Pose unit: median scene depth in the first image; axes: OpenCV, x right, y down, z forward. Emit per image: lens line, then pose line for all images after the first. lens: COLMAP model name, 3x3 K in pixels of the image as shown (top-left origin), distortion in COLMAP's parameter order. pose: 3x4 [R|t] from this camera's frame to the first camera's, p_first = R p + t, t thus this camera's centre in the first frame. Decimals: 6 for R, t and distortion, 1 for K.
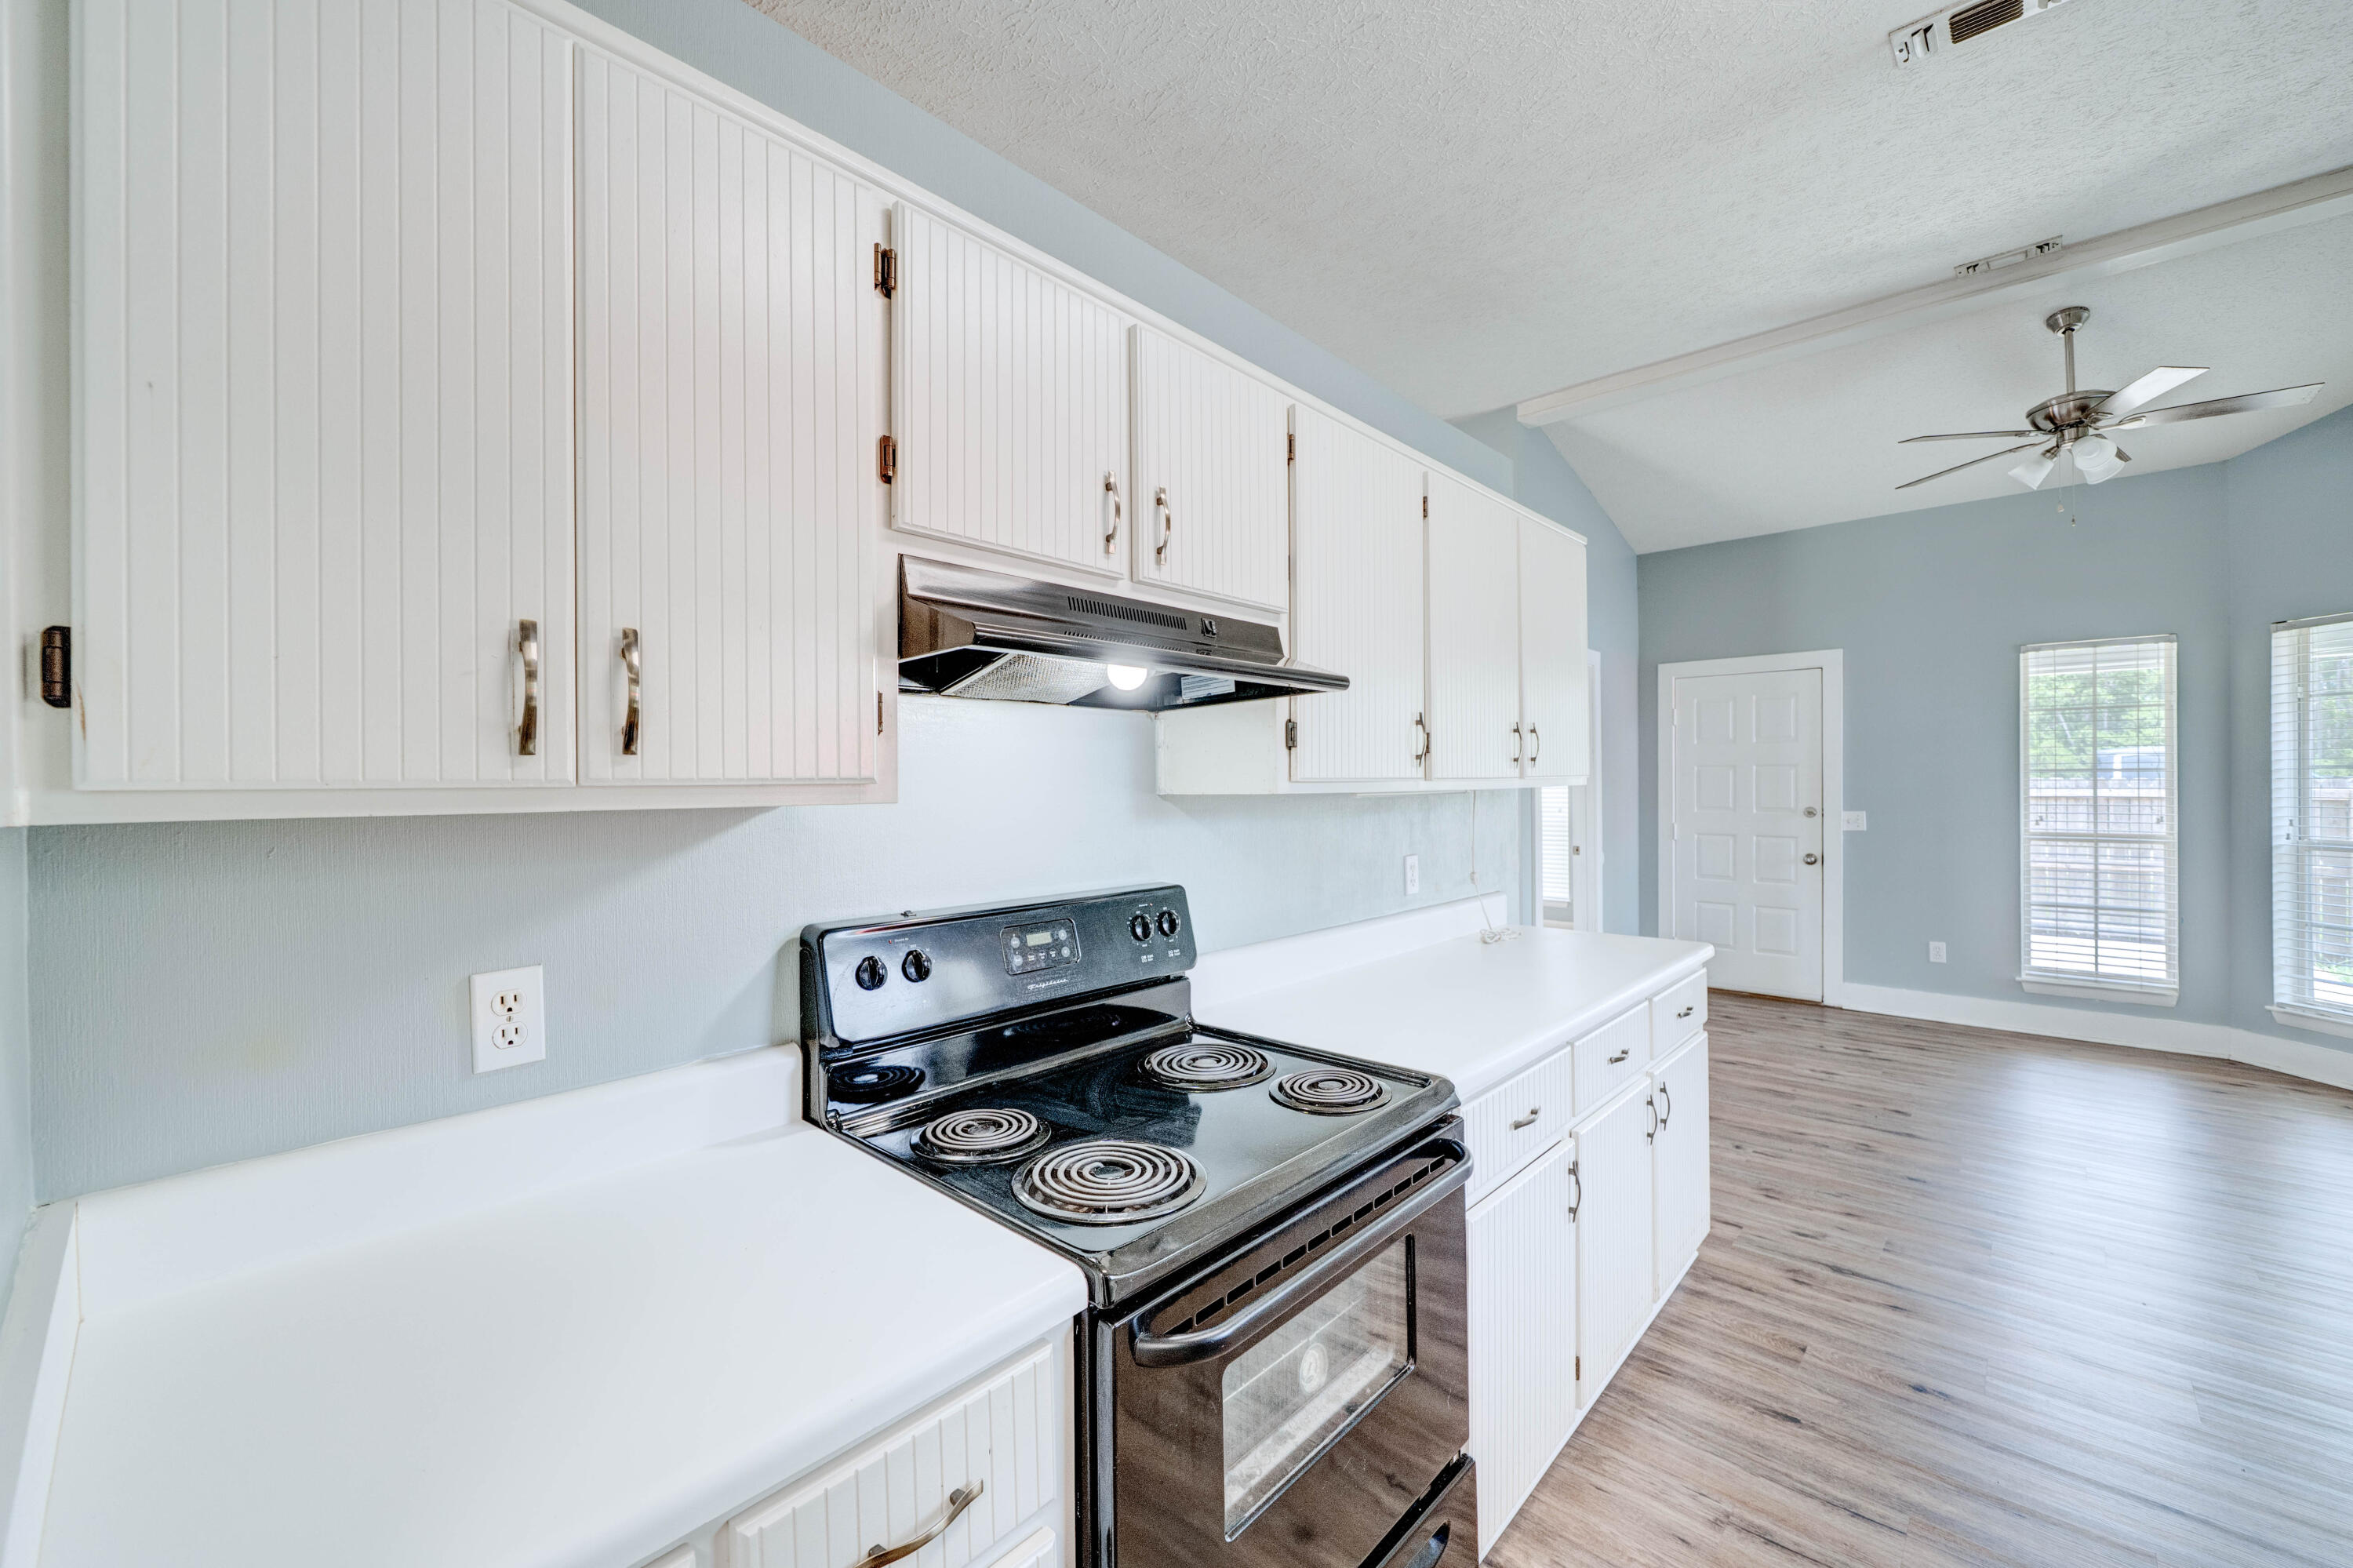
lens RADIAL K [[920.4, 0, 1221.2], [0, 920.4, 786.6], [0, 0, 1]] dist [-0.003206, 0.000028]
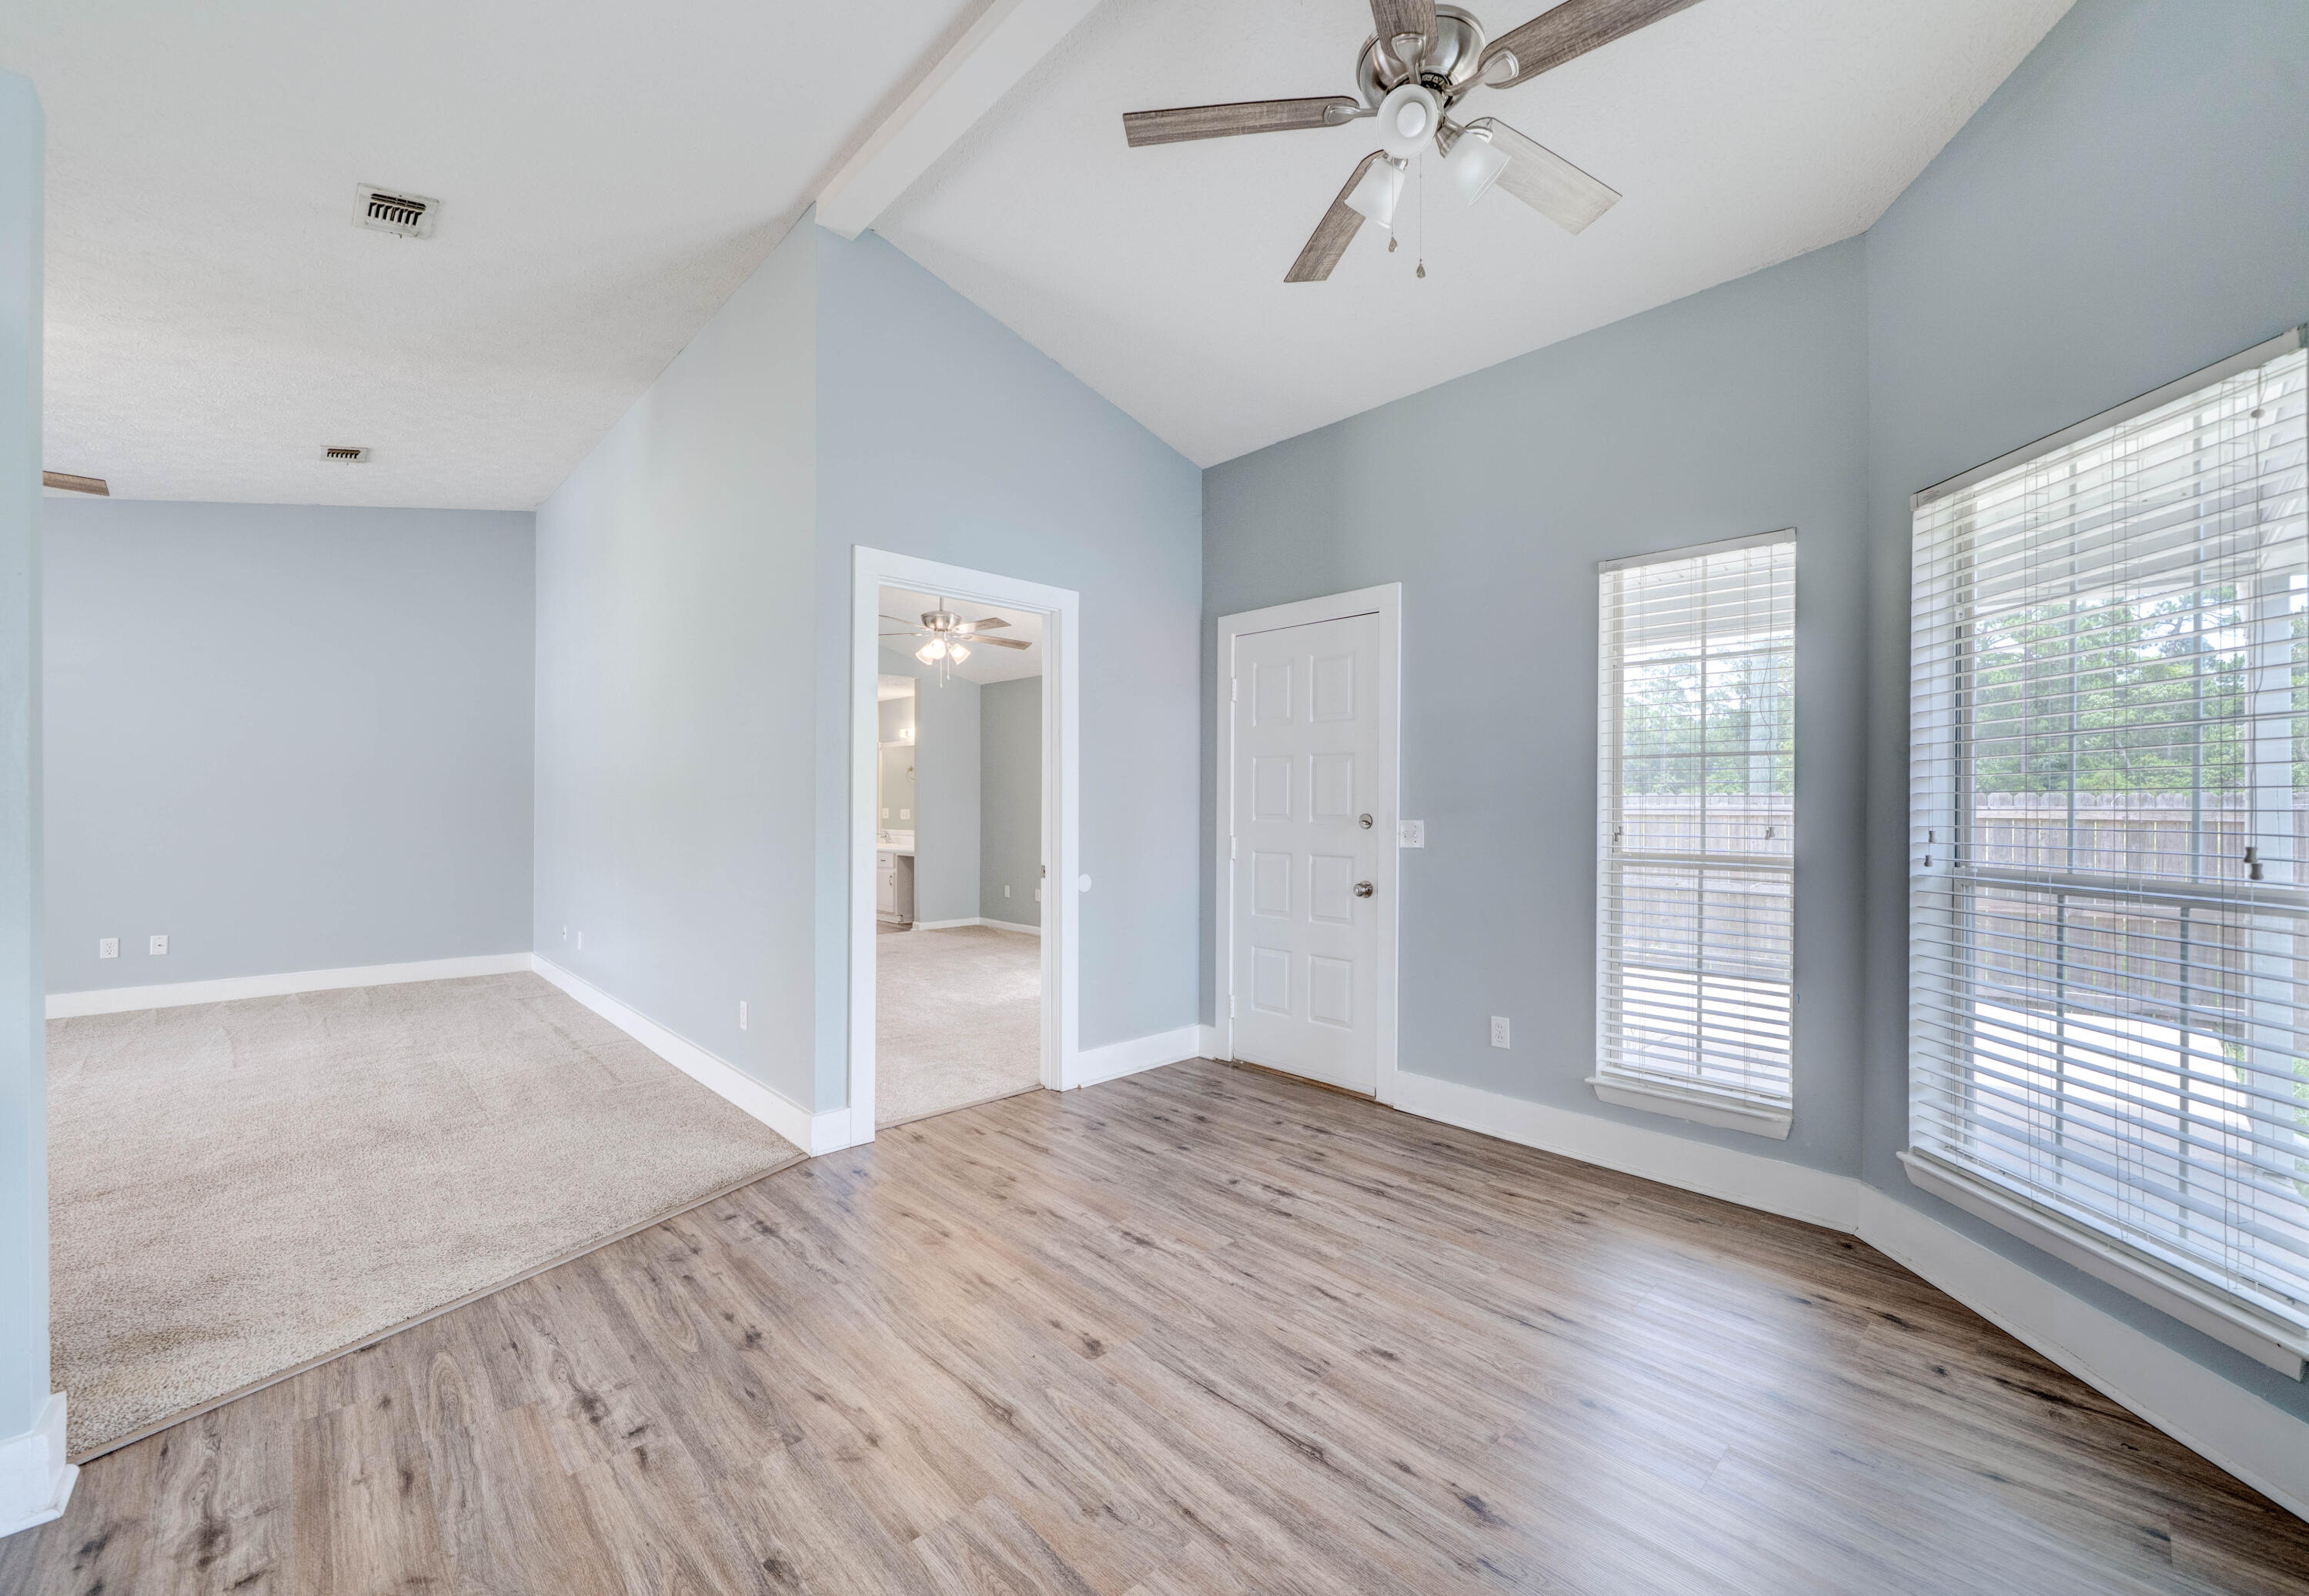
lens RADIAL K [[933.7, 0, 1197.8], [0, 933.7, 814.5], [0, 0, 1]] dist [0.003652, 0.000065]
pose [[0.998992, 0.012813, -0.043016, 0.564184], [-0.012668, 0.999913, 0.003641, 0.022422], [0.043059, -0.003092, 0.999068, 0.304312]]
